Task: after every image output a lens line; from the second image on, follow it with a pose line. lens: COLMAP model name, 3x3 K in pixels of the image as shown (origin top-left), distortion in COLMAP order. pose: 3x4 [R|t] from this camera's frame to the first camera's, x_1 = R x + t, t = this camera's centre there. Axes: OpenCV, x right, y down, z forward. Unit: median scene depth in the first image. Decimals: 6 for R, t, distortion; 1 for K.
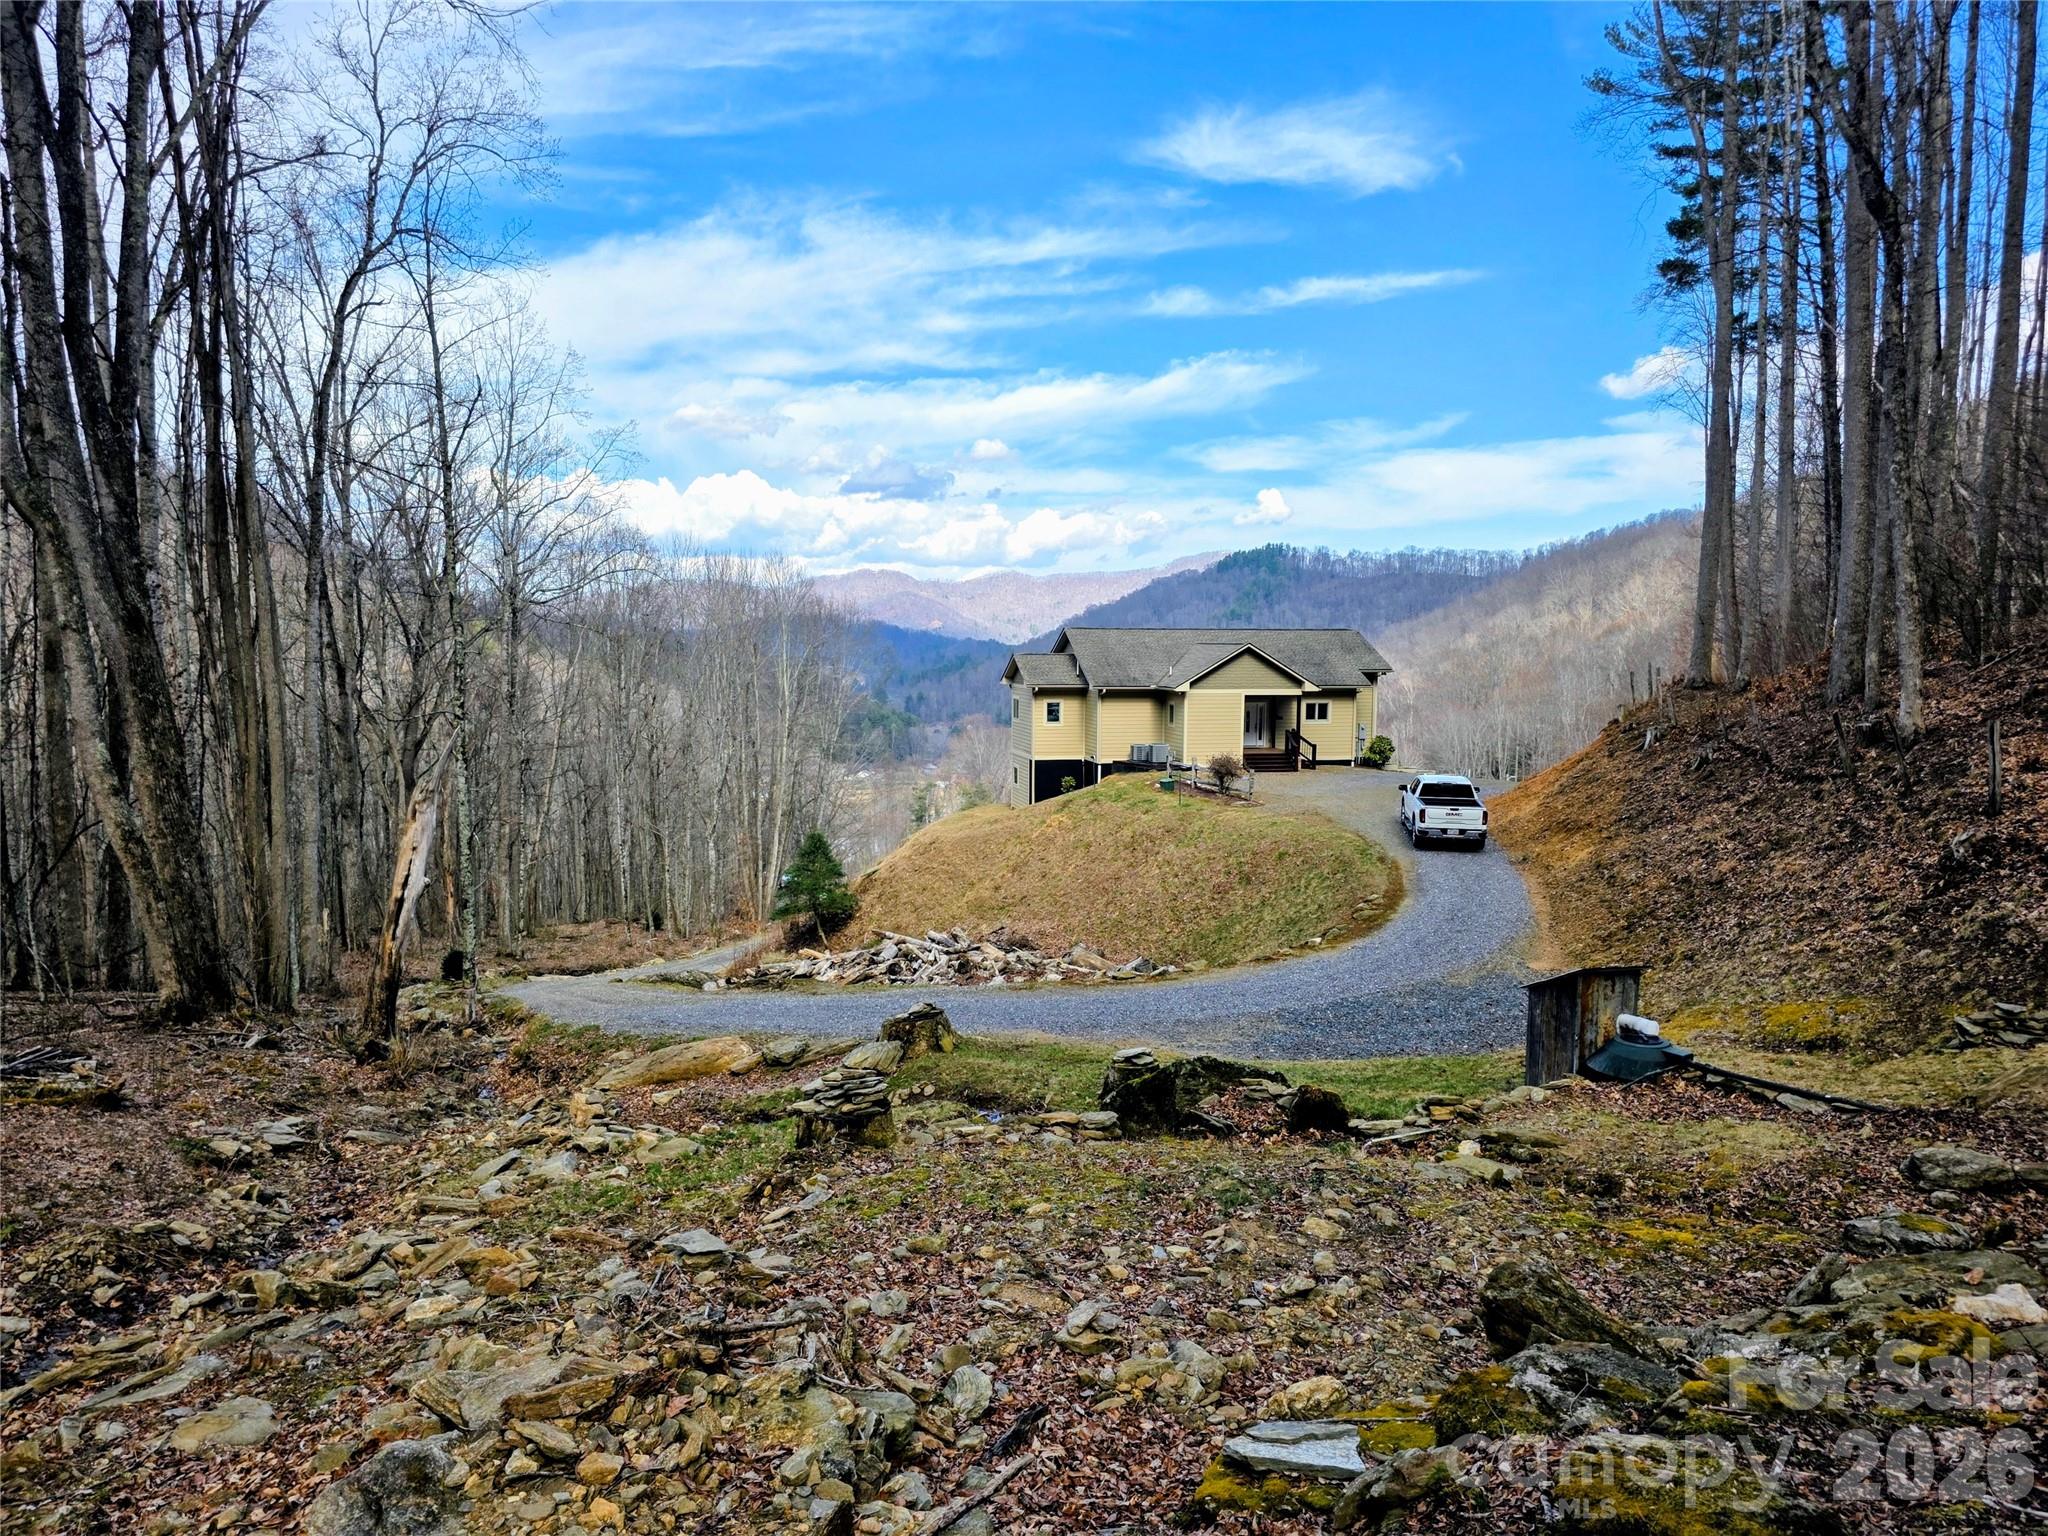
lens RADIAL K [[1366.1, 0, 1017.1], [0, 1366.1, 767.0], [0, 0, 1]] dist [0.000078, 0.001378]
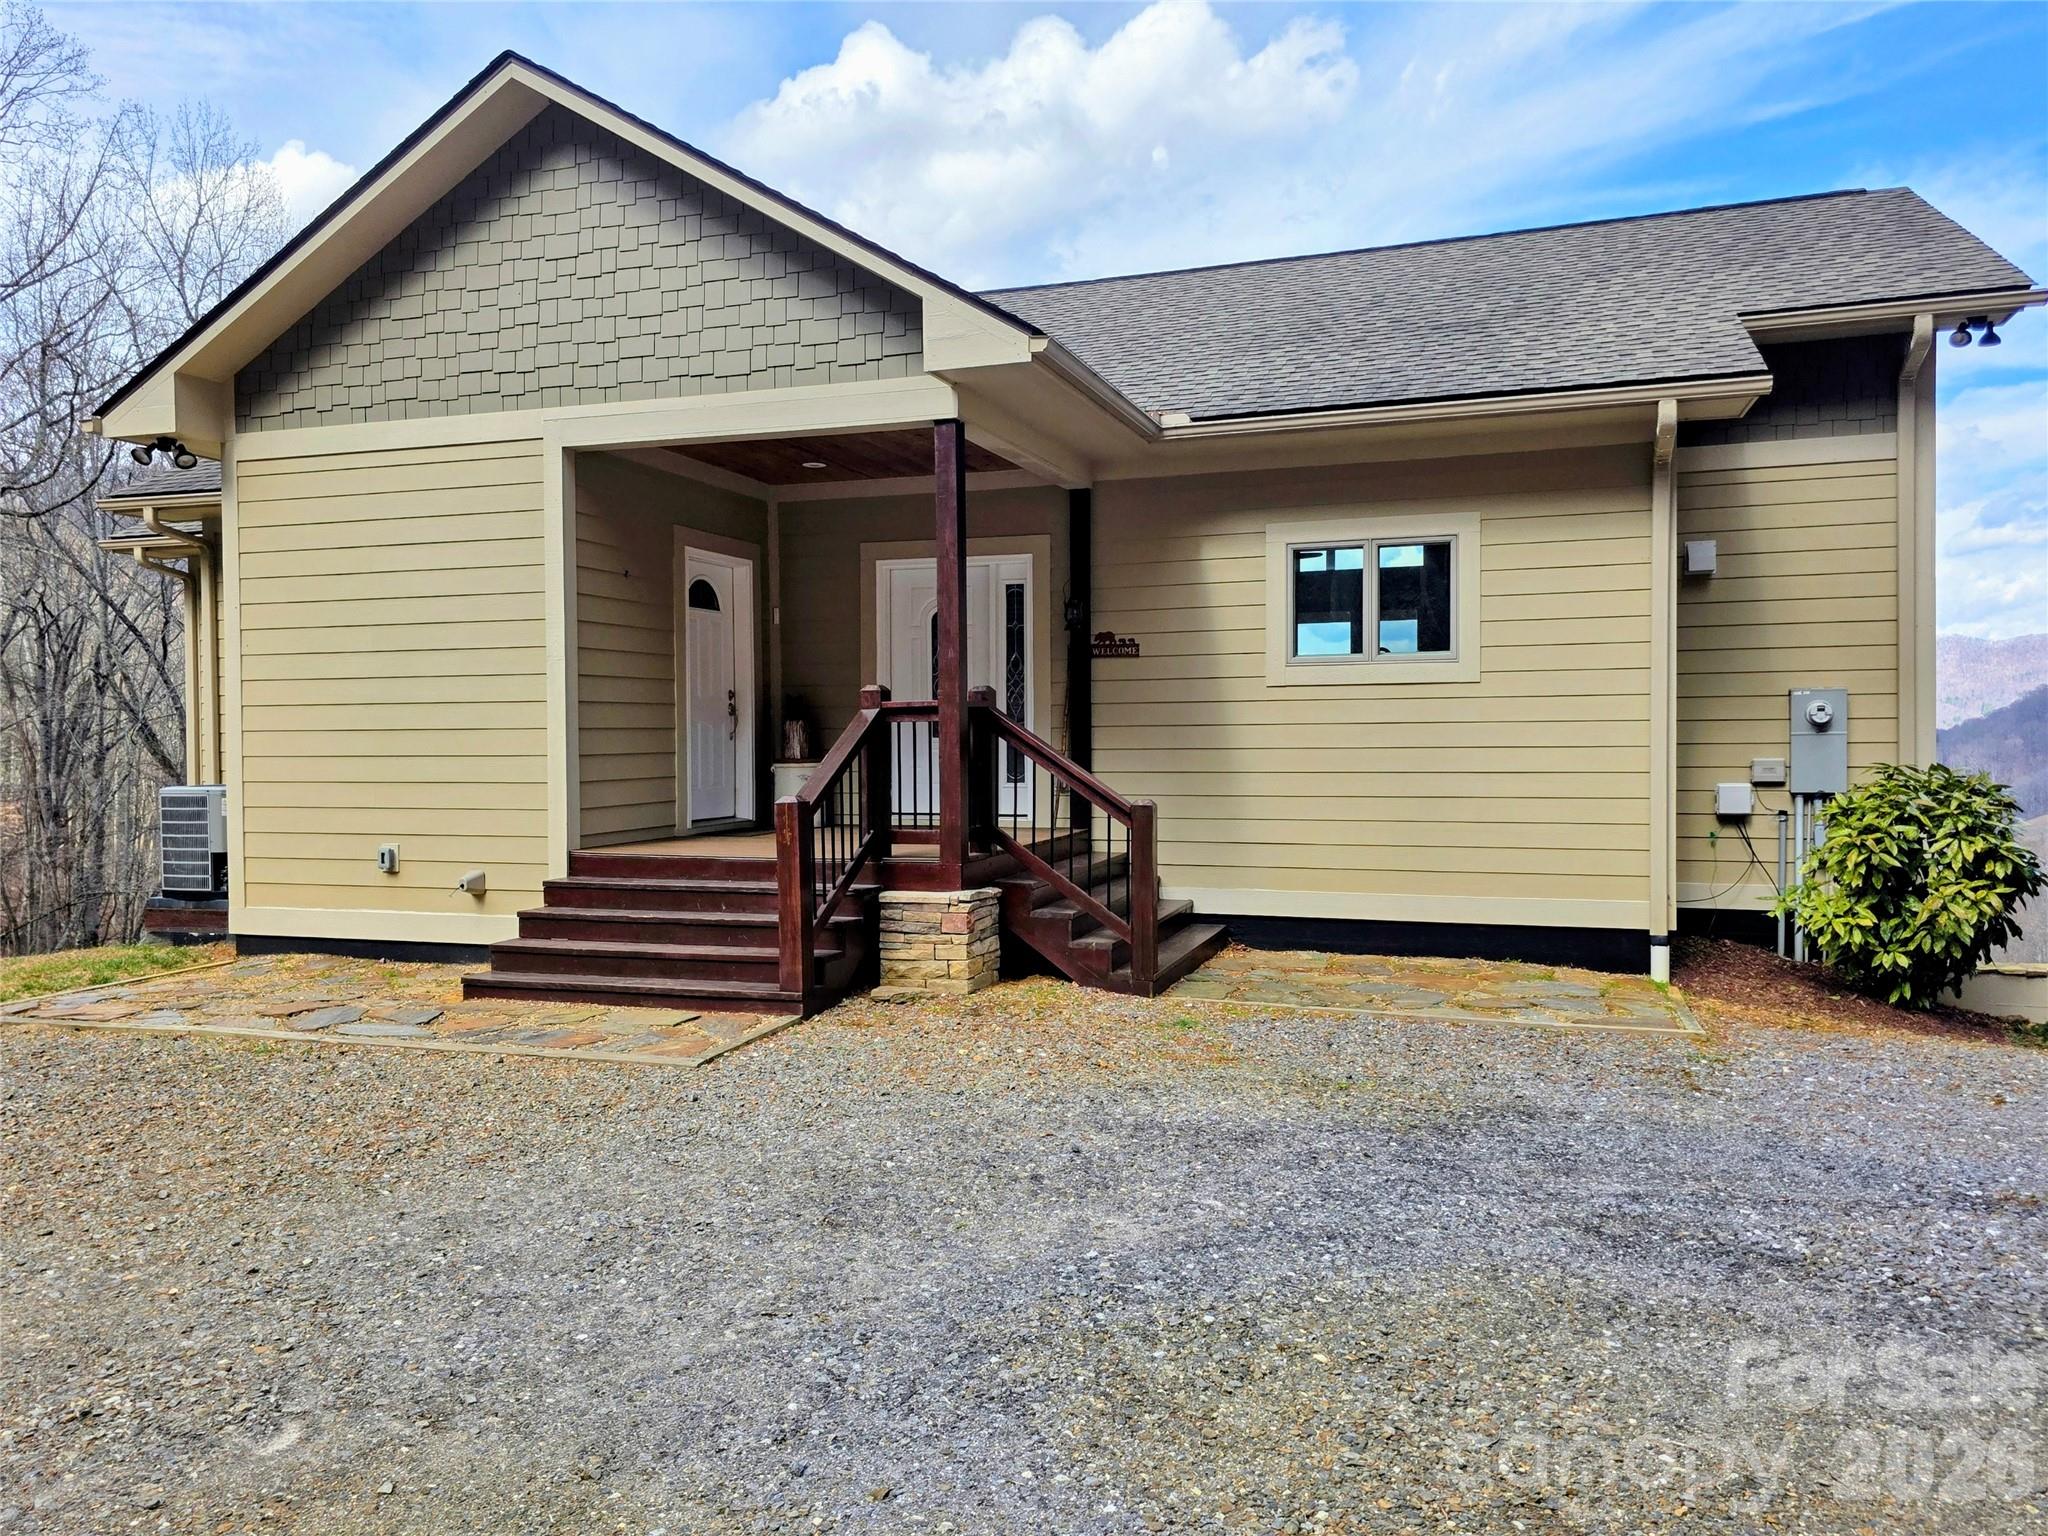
lens RADIAL K [[1502.0, 0, 1023.6], [0, 1502.0, 770.5], [0, 0, 1]] dist [0.030253, -0.002679]
pose [[0.850441, 0.001578, -0.526068, 0.275027], [-0.035622, 0.997873, -0.054593, -0.011100], [0.524863, 0.065167, 0.848689, 0.839879]]
